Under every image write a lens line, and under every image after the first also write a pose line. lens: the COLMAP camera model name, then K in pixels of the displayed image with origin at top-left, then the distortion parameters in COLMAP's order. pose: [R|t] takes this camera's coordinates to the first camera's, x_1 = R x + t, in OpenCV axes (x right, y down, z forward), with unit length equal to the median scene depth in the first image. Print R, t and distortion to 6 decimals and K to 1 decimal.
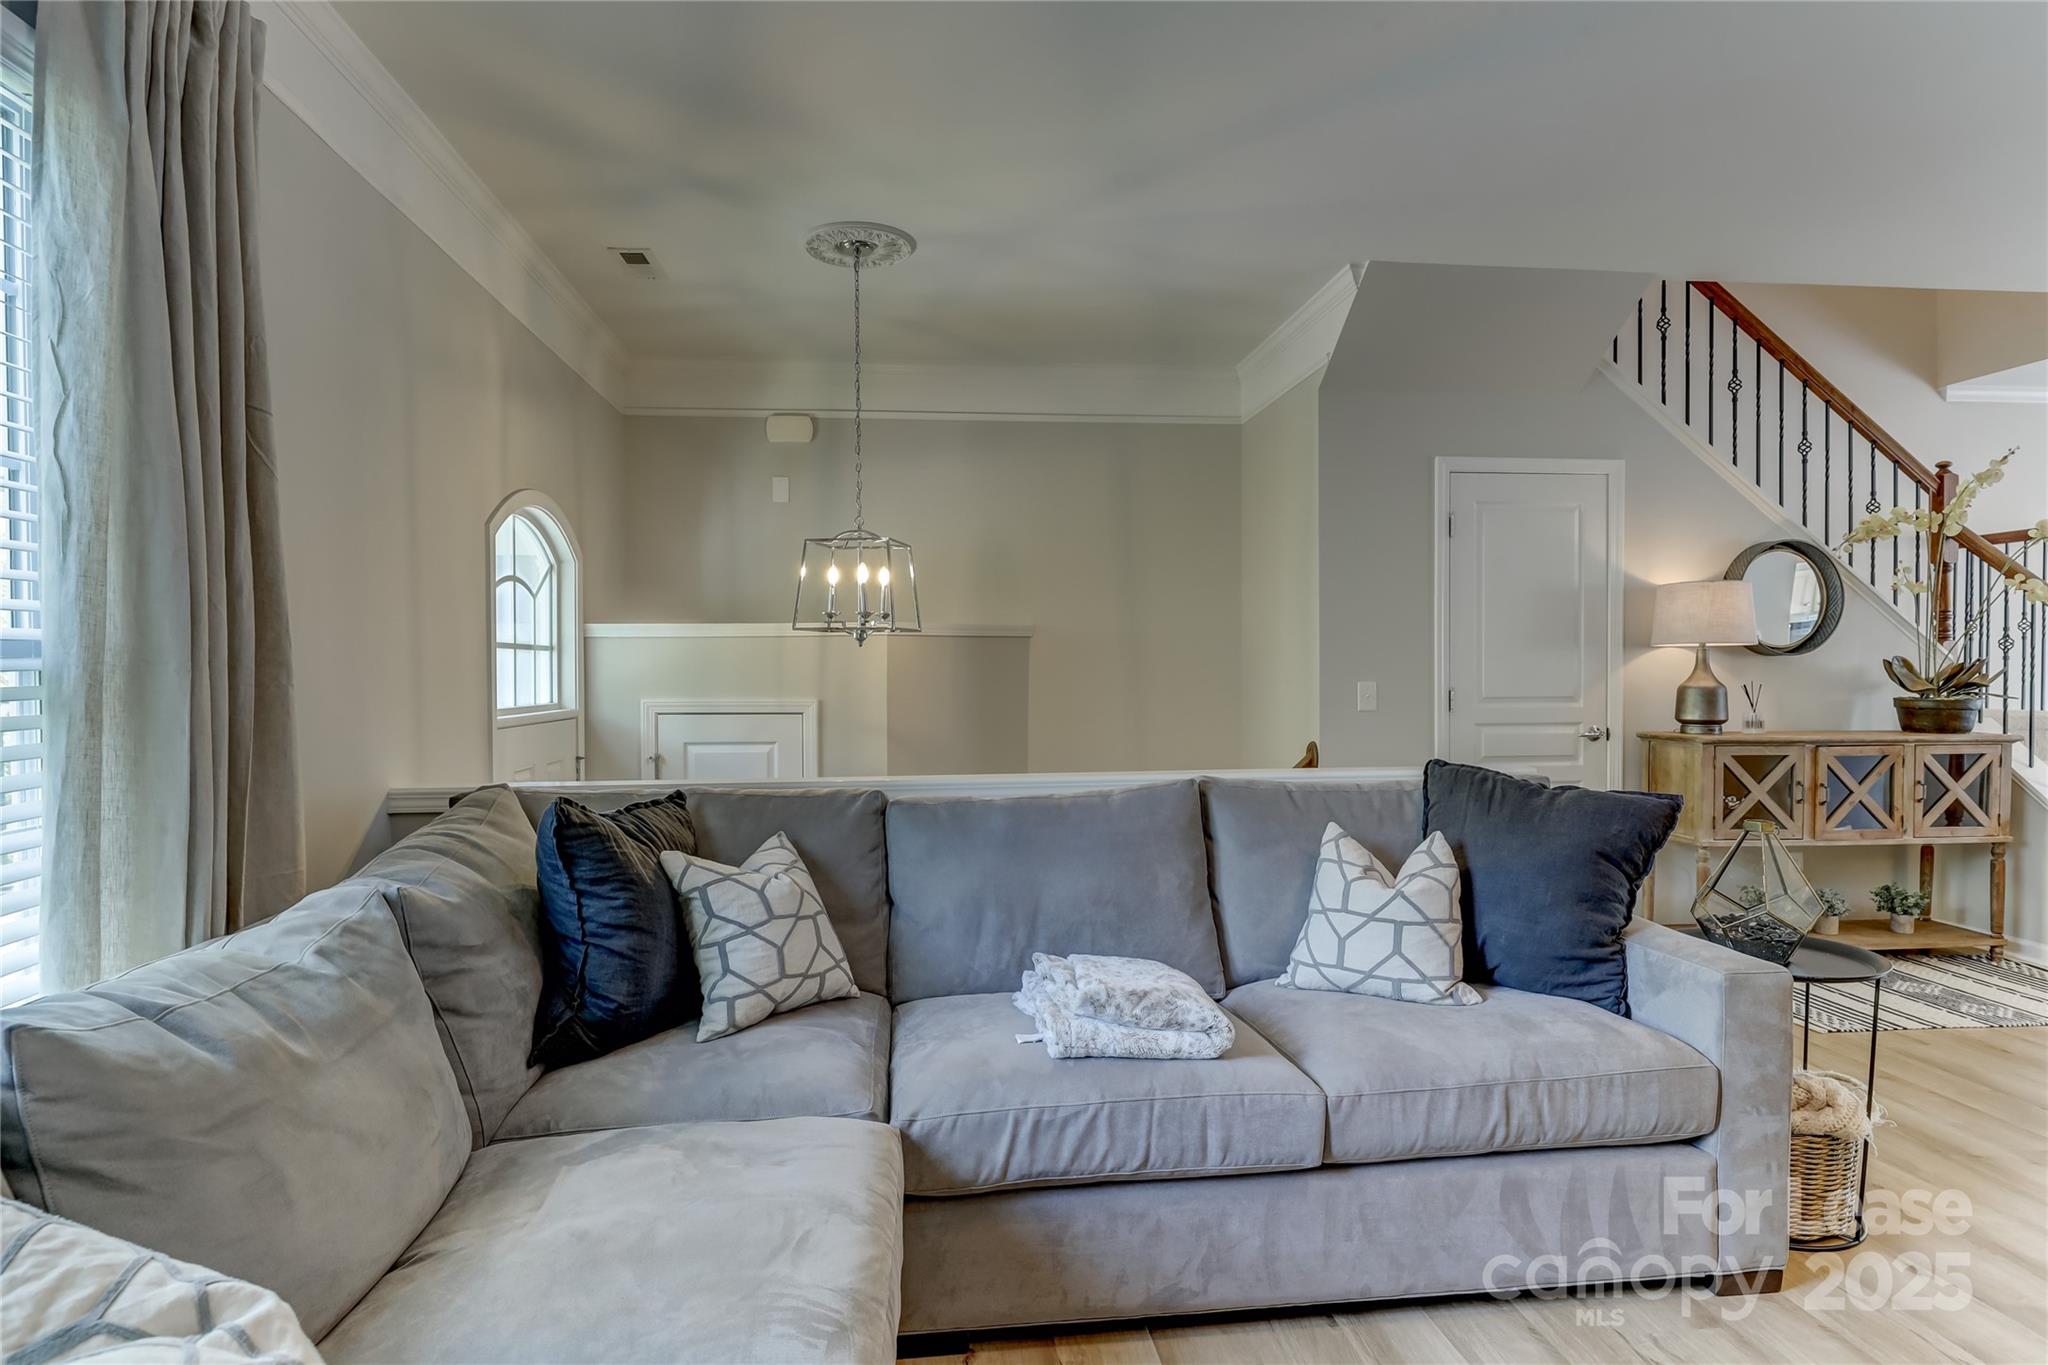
lens RADIAL K [[1089.8, 0, 1016.0], [0, 1089.8, 690.1], [0, 0, 1]] dist [0.002377, -0.006093]
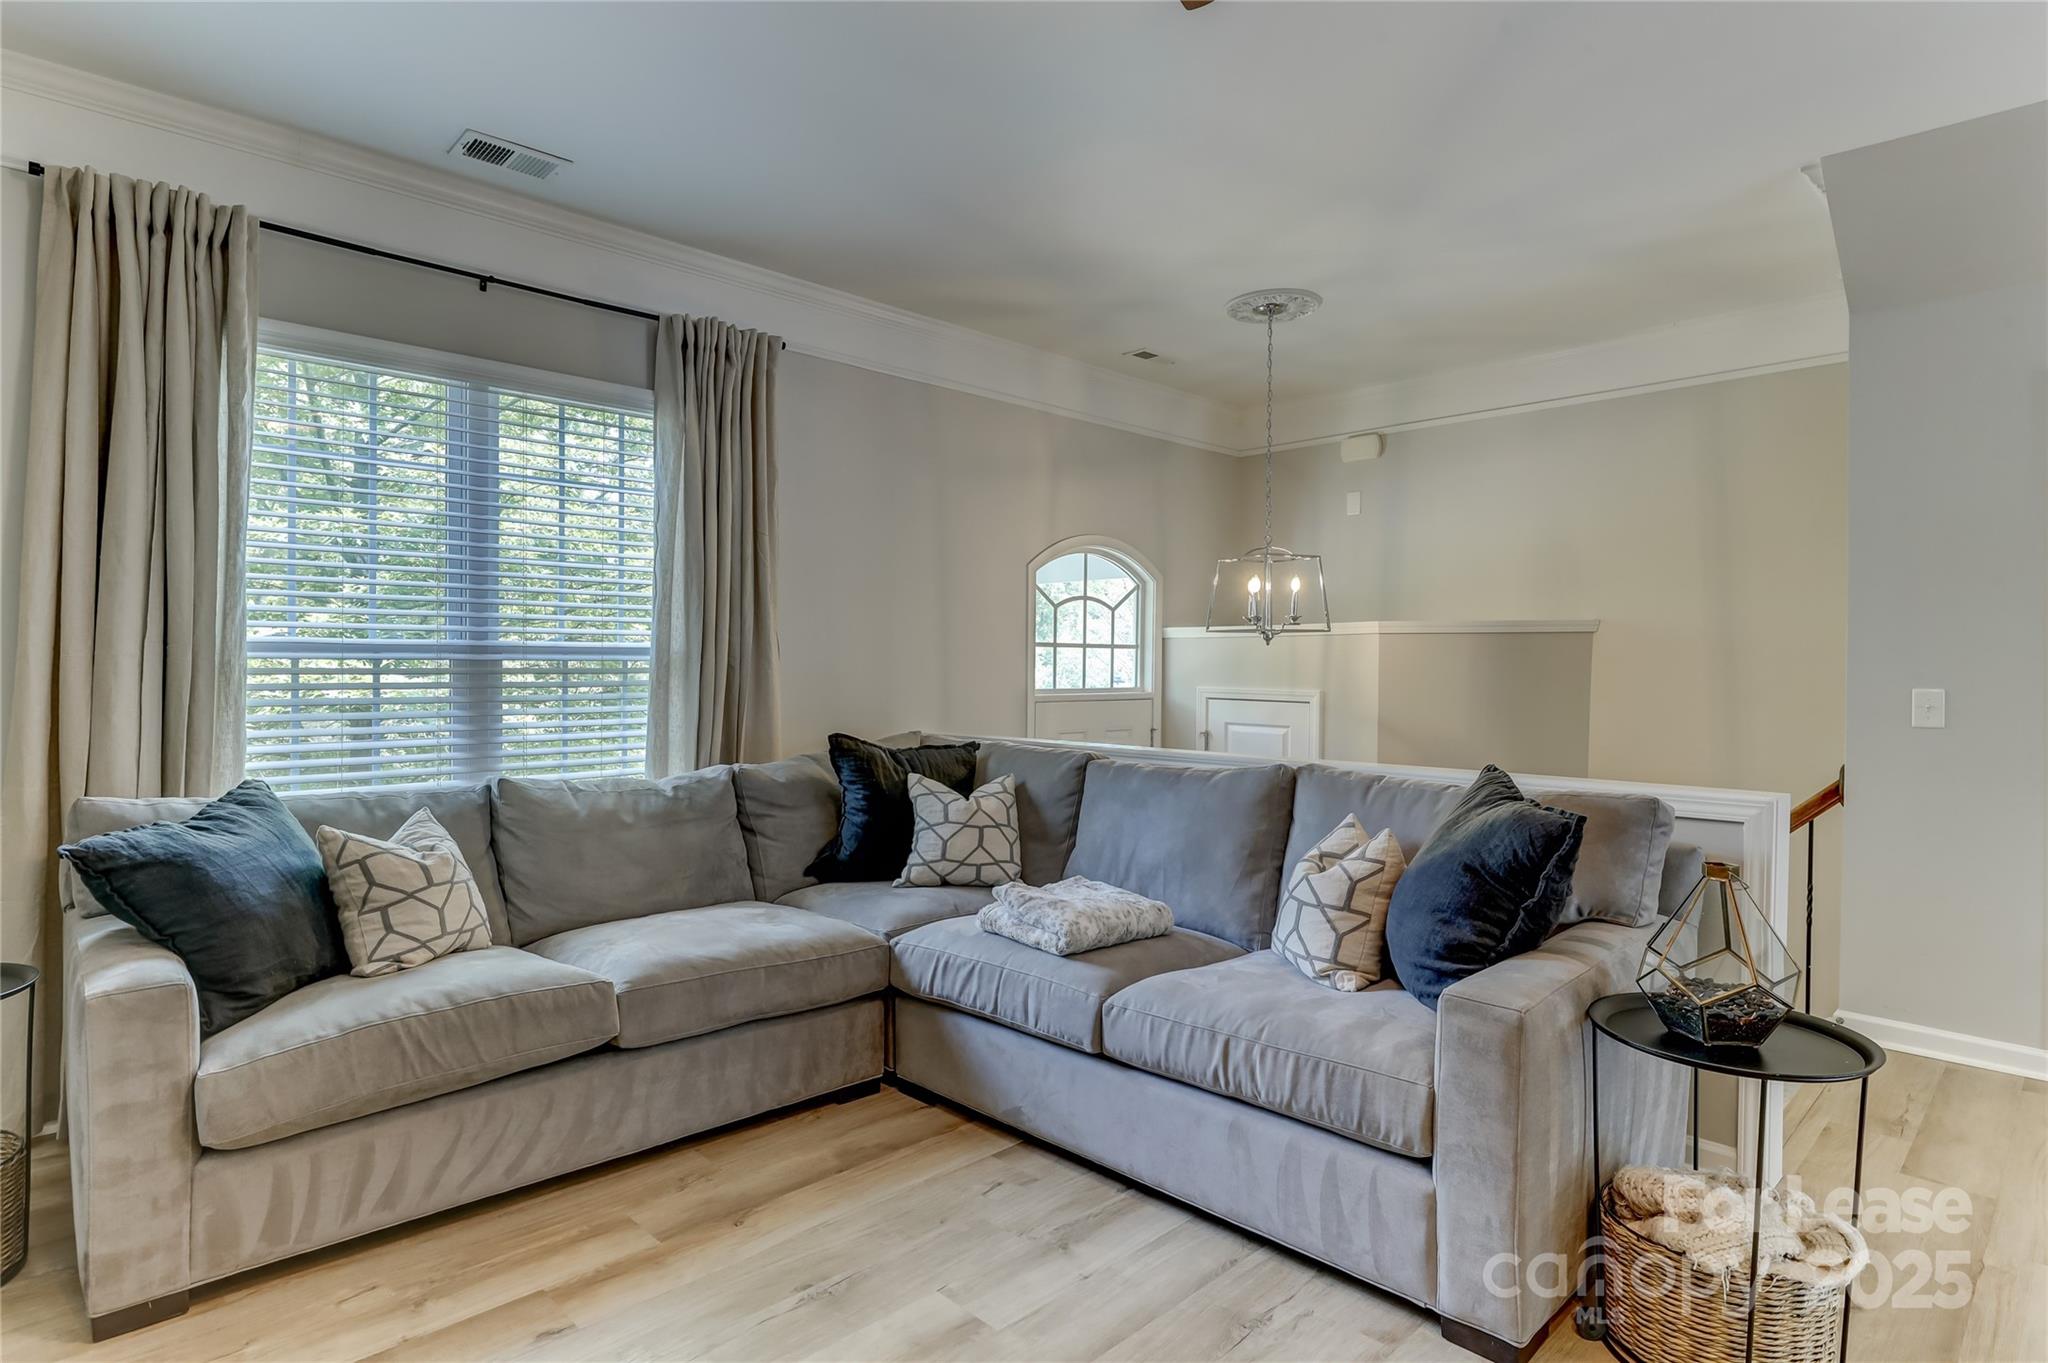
lens RADIAL K [[1089.8, 0, 1028.1], [0, 1089.8, 663.4], [0, 0, 1]] dist [0.002377, -0.006093]
pose [[0.624195, 0.009275, -0.781214, 1.039730], [-0.023674, 0.999695, -0.007047, -0.010142], [0.780910, 0.022893, 0.624224, 0.106153]]
